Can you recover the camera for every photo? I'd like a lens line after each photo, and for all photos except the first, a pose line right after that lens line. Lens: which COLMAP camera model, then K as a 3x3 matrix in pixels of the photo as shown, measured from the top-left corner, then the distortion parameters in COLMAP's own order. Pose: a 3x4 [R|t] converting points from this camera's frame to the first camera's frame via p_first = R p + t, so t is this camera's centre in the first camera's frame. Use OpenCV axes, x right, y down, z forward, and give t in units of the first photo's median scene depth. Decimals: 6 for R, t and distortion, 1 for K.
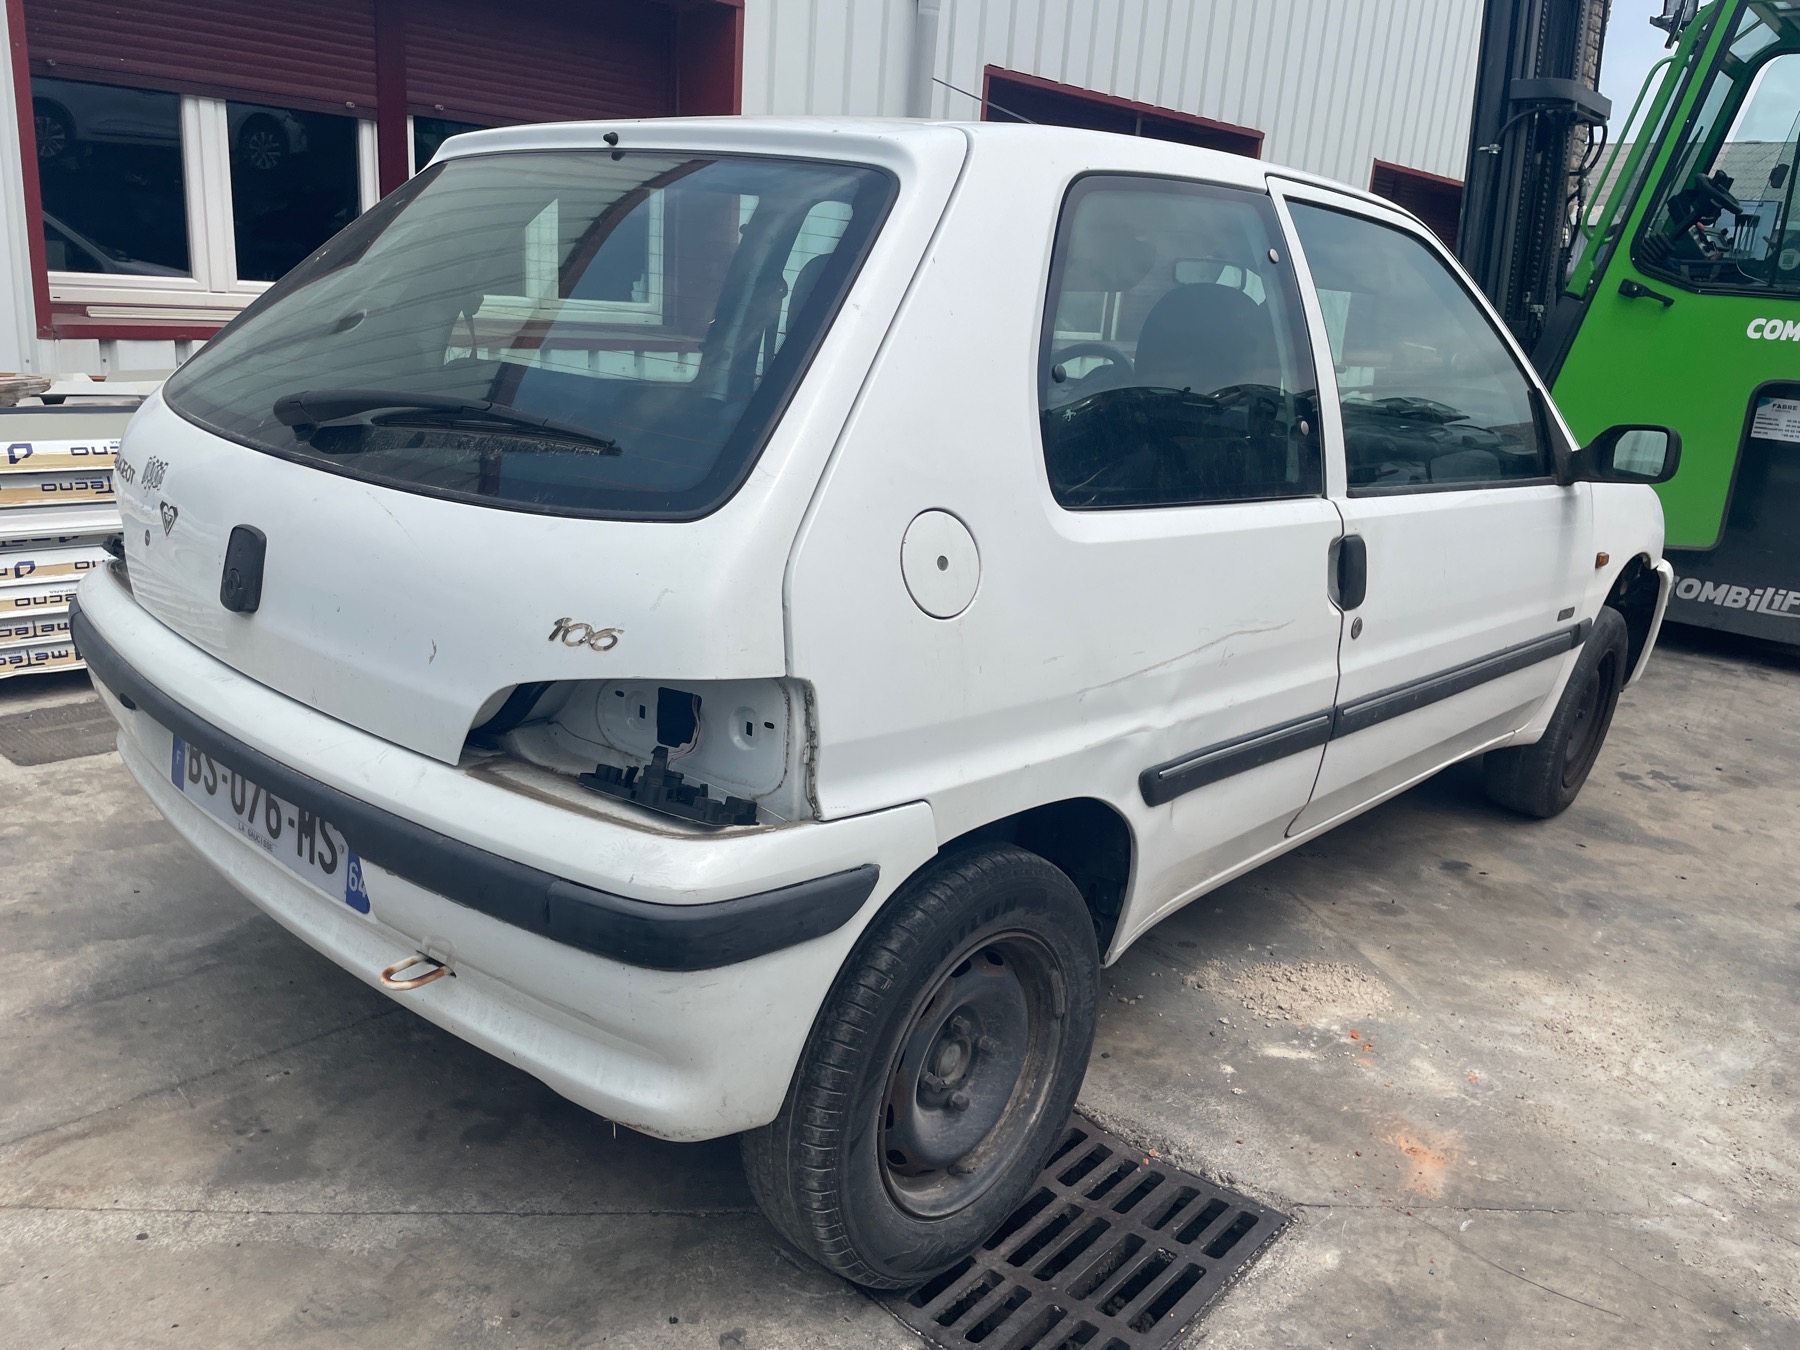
lens RADIAL K [[1368.3, 0, 908.0], [0, 1368.3, 670.8], [0, 0, 1]] dist [0.082259, -0.110621]
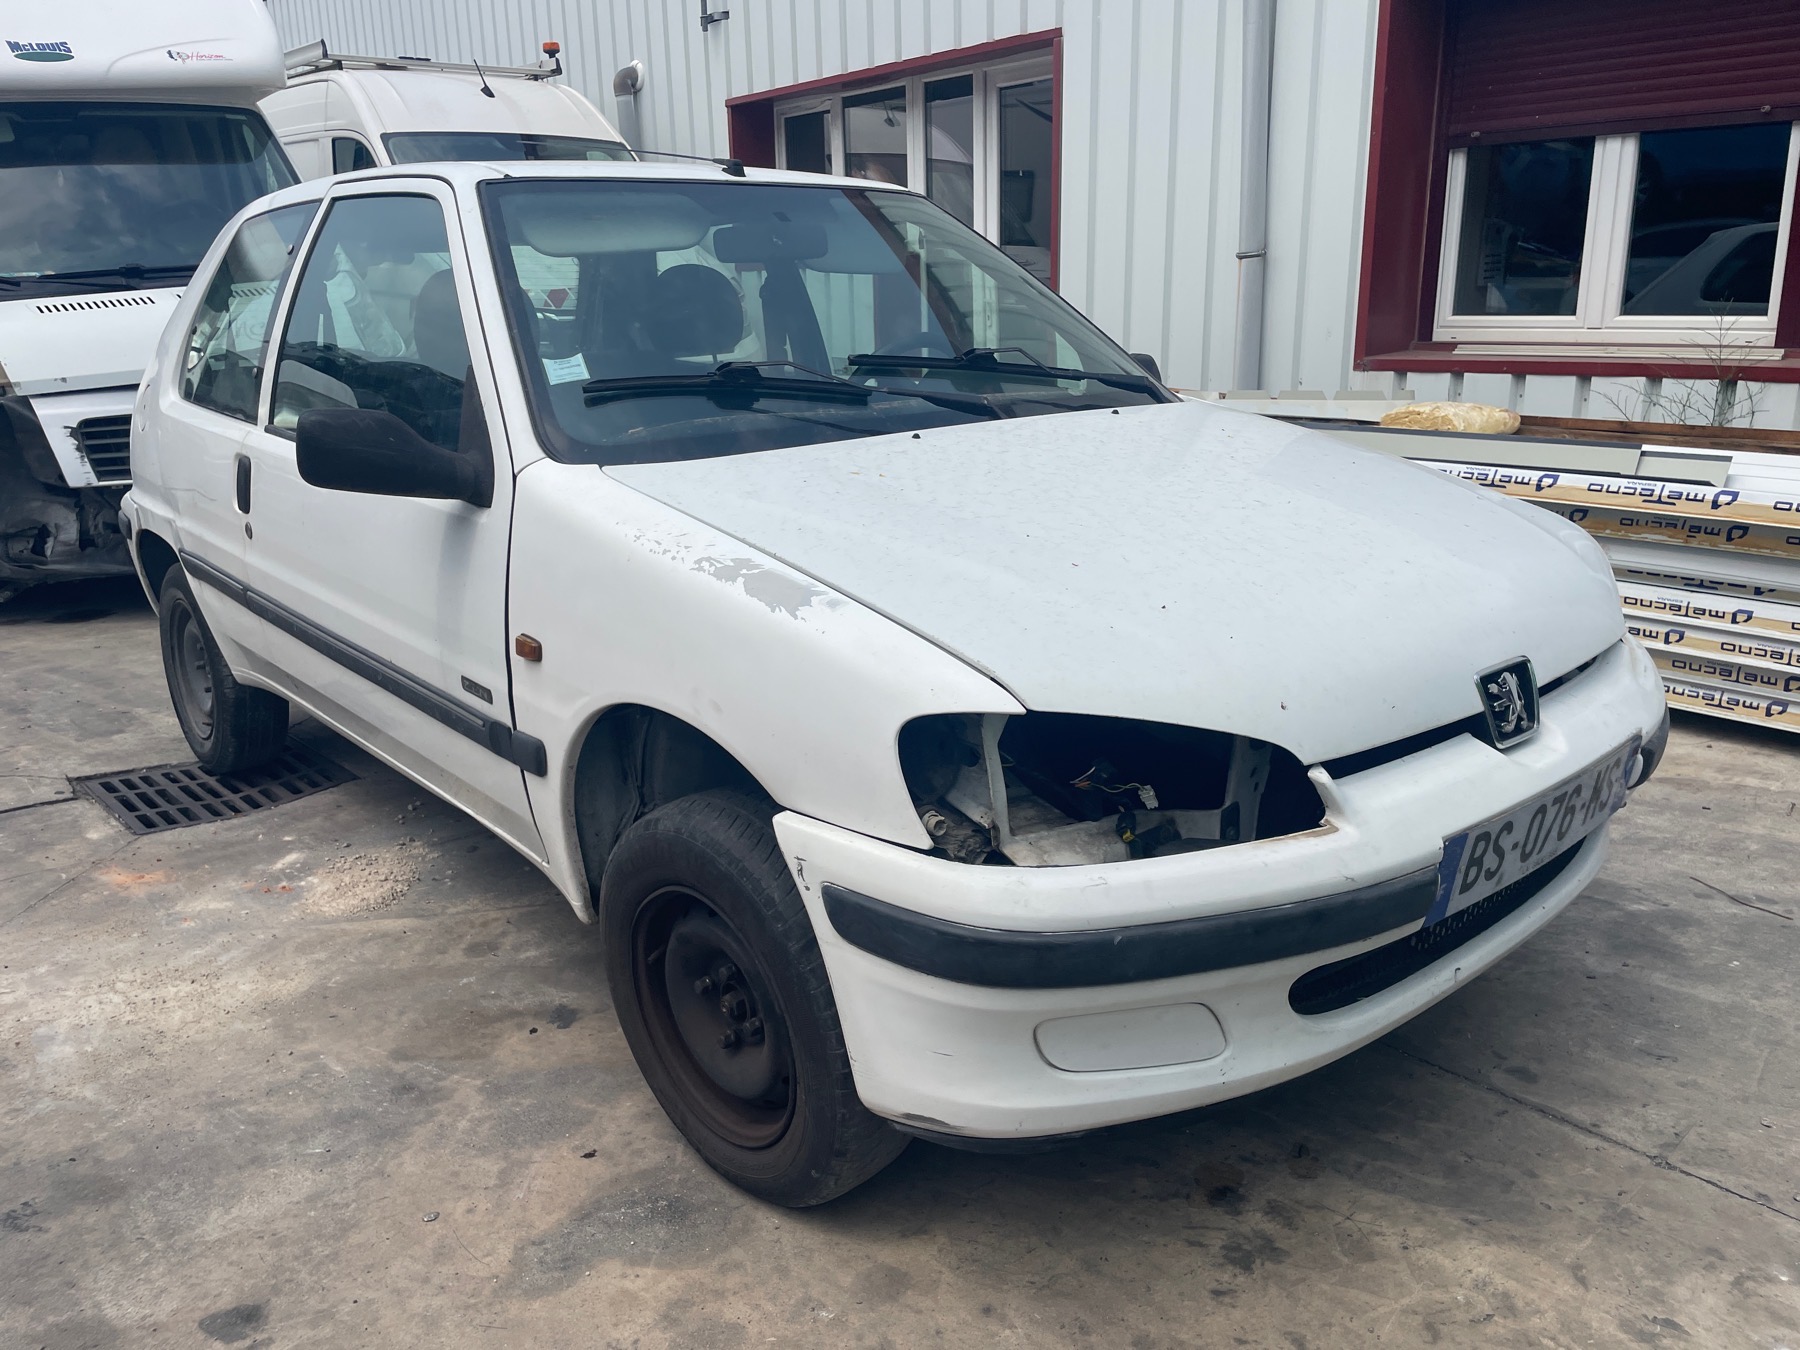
lens RADIAL K [[1364.7, 0, 891.3], [0, 1364.7, 683.5], [0, 0, 1]] dist [0.073502, -0.093494]
pose [[-0.130067, 0.207624, -0.969523, 1.329947], [-0.260582, 0.936297, 0.235467, -0.310568], [0.956650, 0.283267, -0.067678, 1.479050]]
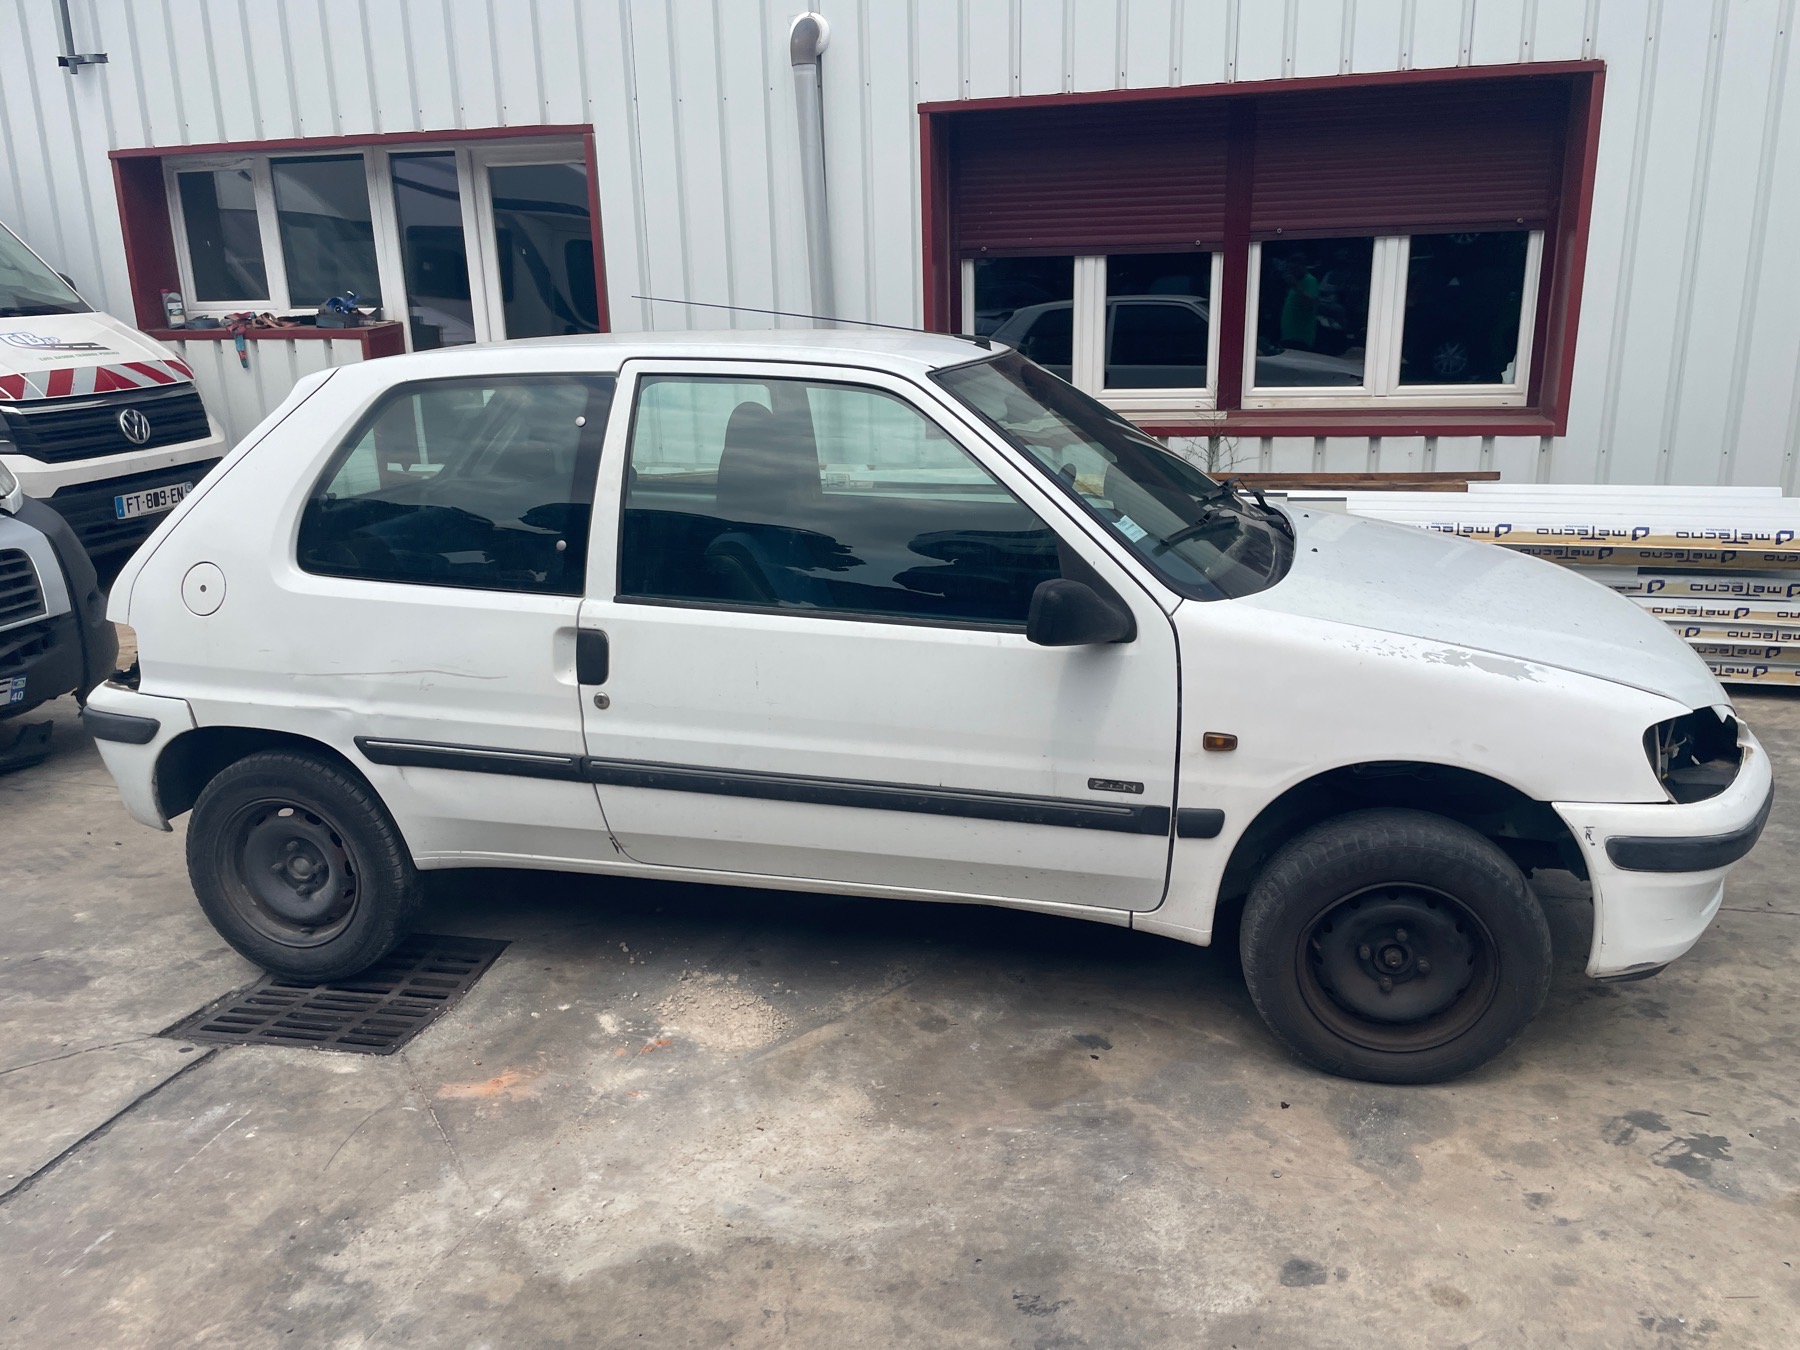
lens RADIAL K [[1368.3, 0, 908.0], [0, 1368.3, 670.8], [0, 0, 1]] dist [0.082259, -0.110621]
pose [[0.469990, 0.154770, -0.868997, 1.380926], [-0.185642, 0.979819, 0.074105, -0.181783], [0.862929, 0.126493, 0.489237, 0.530530]]
